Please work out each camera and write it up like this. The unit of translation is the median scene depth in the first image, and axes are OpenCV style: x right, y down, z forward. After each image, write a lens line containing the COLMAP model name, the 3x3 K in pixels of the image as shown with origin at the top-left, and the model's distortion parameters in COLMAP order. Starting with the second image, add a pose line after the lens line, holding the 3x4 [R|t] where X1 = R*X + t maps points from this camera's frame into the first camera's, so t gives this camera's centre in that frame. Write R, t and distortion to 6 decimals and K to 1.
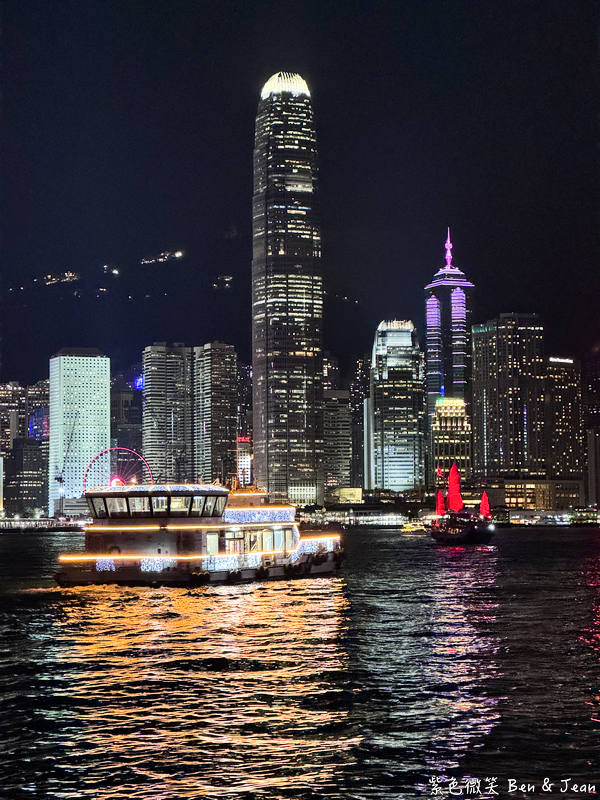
lens RADIAL K [[1747.0, 0, 300.0], [0, 1747.0, 400.0], [0, 0, 1]] dist [-0.039652, 0.220676]
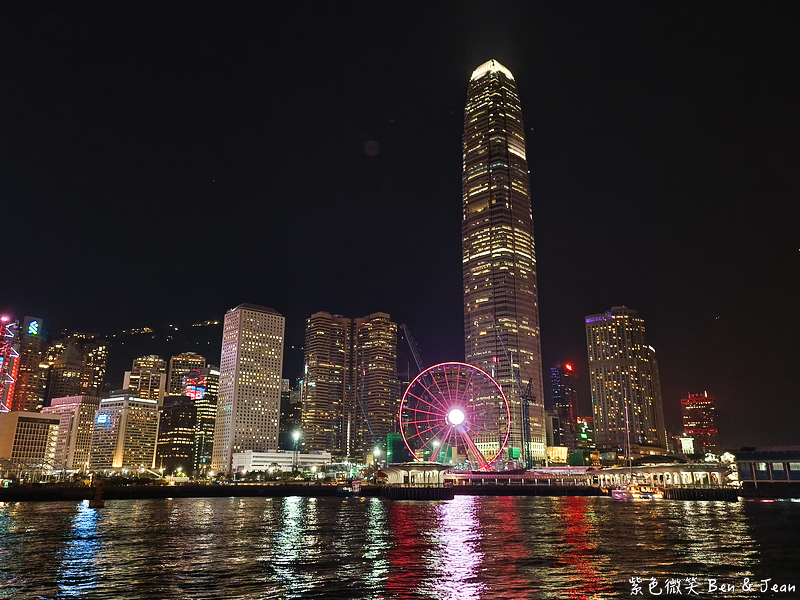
lens RADIAL K [[672.2, 0, 420.5], [0, 672.2, 284.7], [0, 0, 1]] dist [0.005488, 0.002038]
pose [[0.949884, 0.096563, 0.297314, -0.168590], [-0.030126, 0.974945, -0.220395, 0.047267], [-0.311147, 0.200393, 0.928994, 0.652969]]
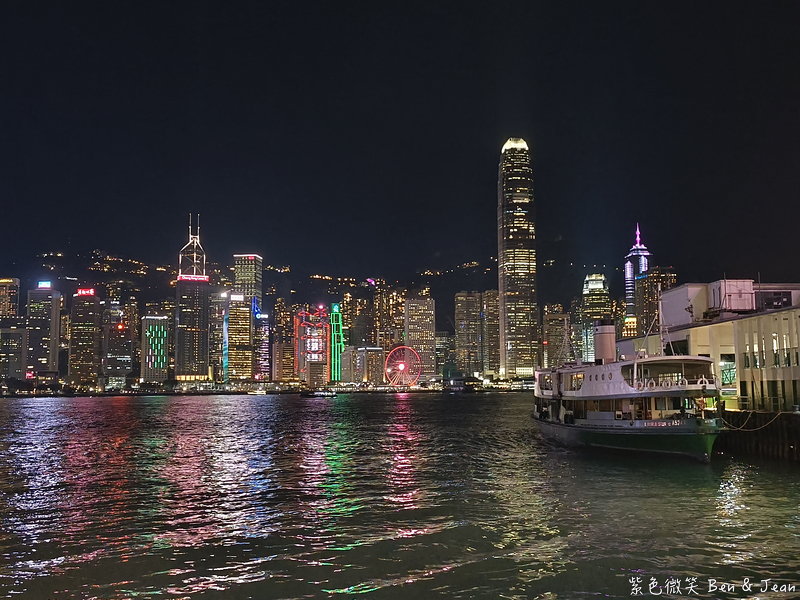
lens RADIAL K [[831.8, 0, 413.0], [0, 831.8, 313.5], [0, 0, 1]] dist [0.024973, 0.007031]
pose [[0.961852, -0.025877, -0.272345, 0.121750], [0.020907, 0.999558, -0.021136, 0.009835], [0.272771, 0.014636, 0.961968, 0.149848]]
